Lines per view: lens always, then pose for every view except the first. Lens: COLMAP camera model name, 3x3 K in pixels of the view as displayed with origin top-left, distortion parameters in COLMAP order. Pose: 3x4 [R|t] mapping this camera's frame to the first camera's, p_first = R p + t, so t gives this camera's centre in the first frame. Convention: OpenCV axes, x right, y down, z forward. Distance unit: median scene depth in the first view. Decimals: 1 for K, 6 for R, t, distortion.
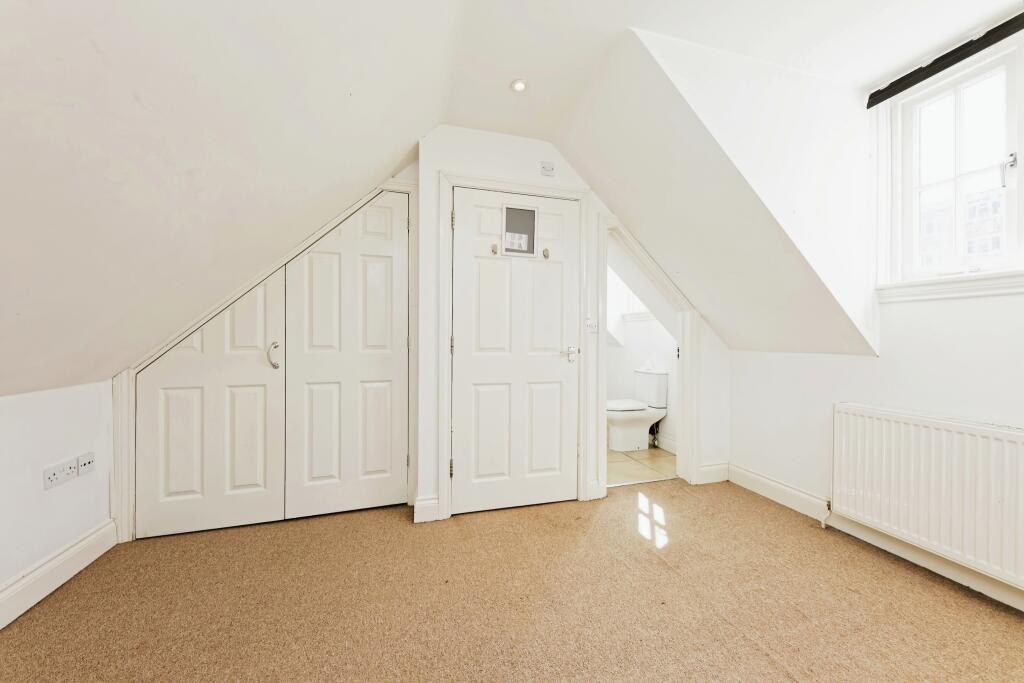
lens RADIAL K [[354.7, 0, 508.8], [0, 354.7, 336.7], [0, 0, 1]] dist [0.006600, -0.000255]
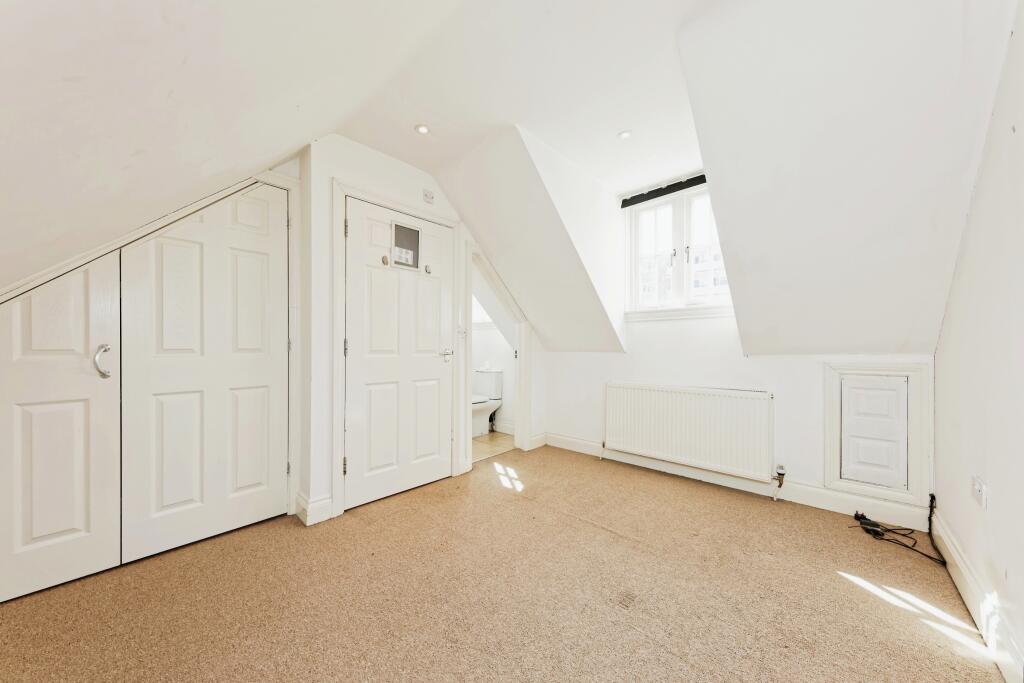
lens RADIAL K [[355.9, 0, 512.2], [0, 355.9, 347.8], [0, 0, 1]] dist [0.005953, -0.000140]
pose [[0.848636, -0.004300, 0.528959, -0.286039], [0.002304, 0.999988, 0.004432, 0.019641], [-0.528972, -0.002542, 0.848636, -0.143183]]
